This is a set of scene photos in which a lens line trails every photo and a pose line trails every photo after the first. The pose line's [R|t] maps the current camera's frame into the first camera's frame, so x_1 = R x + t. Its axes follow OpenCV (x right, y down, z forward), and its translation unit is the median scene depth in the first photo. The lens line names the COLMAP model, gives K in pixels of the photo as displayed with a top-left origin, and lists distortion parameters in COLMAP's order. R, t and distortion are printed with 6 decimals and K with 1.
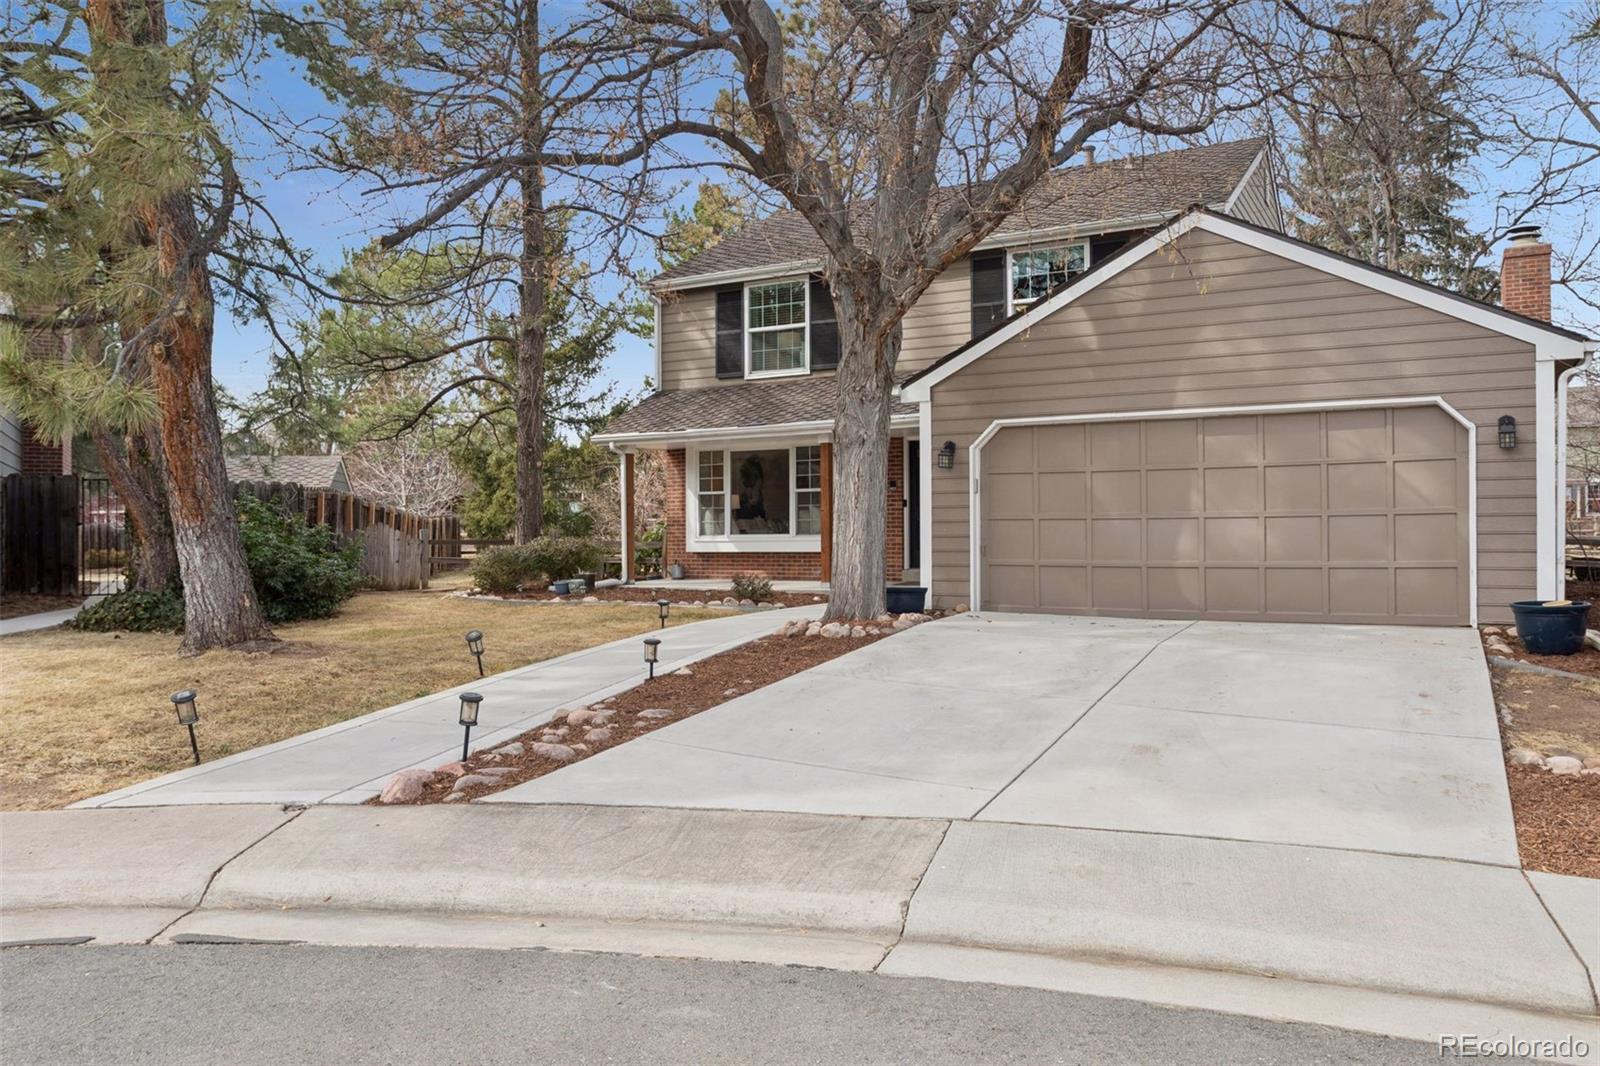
lens RADIAL K [[1642.1, 0, 799.2], [0, 1642.1, 536.2], [0, 0, 1]] dist [0.000652, 0.000000]
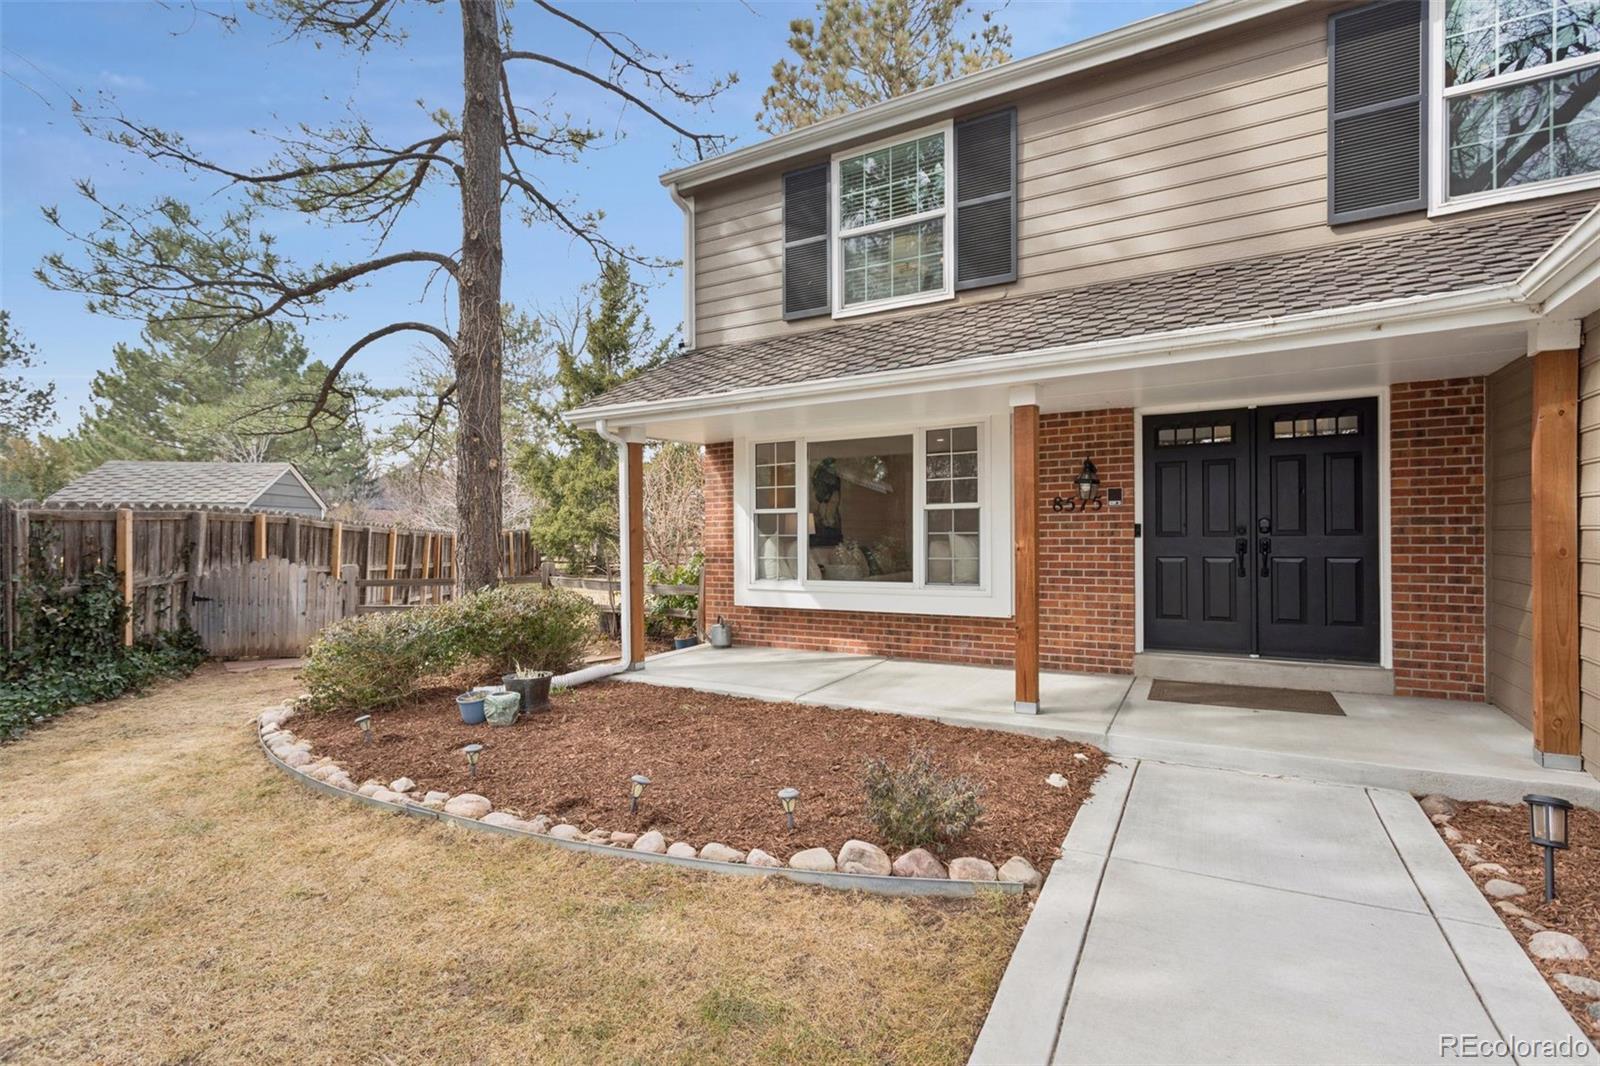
lens RADIAL K [[767.8, 0, 798.8], [0, 767.8, 533.3], [0, 0, 1]] dist [-0.000239, -0.000072]
pose [[0.999989, -0.001032, 0.004602, -0.046252], [0.000997, 0.999972, 0.007434, -0.020240], [-0.004609, -0.007429, 0.999962, 0.716114]]
